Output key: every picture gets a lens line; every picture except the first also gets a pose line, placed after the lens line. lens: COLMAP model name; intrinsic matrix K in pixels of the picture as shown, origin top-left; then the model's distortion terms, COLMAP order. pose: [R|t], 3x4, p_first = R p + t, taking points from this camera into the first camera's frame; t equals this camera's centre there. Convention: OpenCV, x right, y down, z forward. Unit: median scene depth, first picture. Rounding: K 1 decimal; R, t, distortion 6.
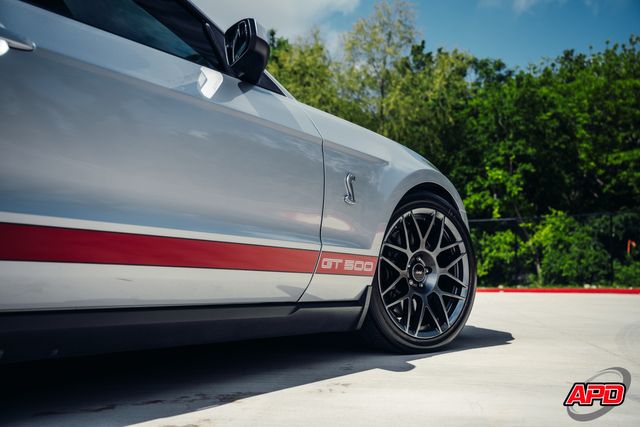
lens RADIAL K [[711.2, 0, 320.6], [0, 711.2, 225.4], [0, 0, 1]] dist [0.163405, 0.012663]
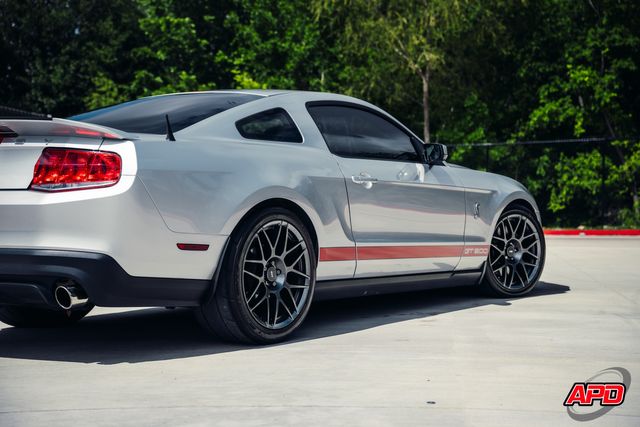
lens RADIAL K [[1016.3, 0, 320.0], [0, 1016.3, 213.5], [0, 0, 1]] dist [0.428574, 0.037242]
pose [[0.999985, -0.001369, -0.005258, -0.020046], [0.001777, 0.996916, 0.078453, -0.014343], [0.005135, -0.078461, 0.996904, -0.095487]]
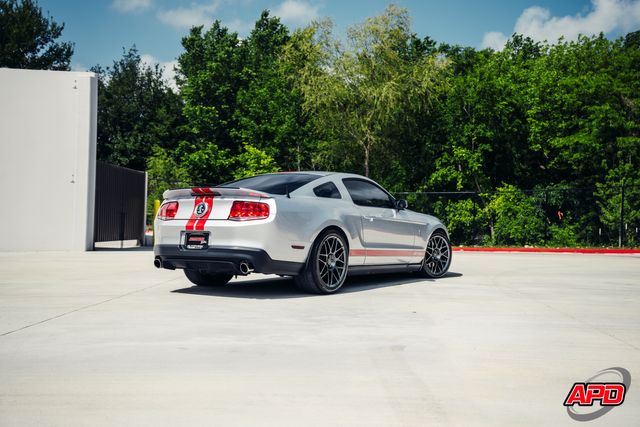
lens RADIAL K [[679.0, 0, 320.0], [0, 679.0, 213.5], [0, 0, 1]] dist [0.114894, -0.002571]
pose [[0.999044, 0.019572, 0.039098, -0.034728], [-0.021390, 0.998684, 0.046619, -0.017305], [-0.038134, -0.047410, 0.998147, -0.141358]]
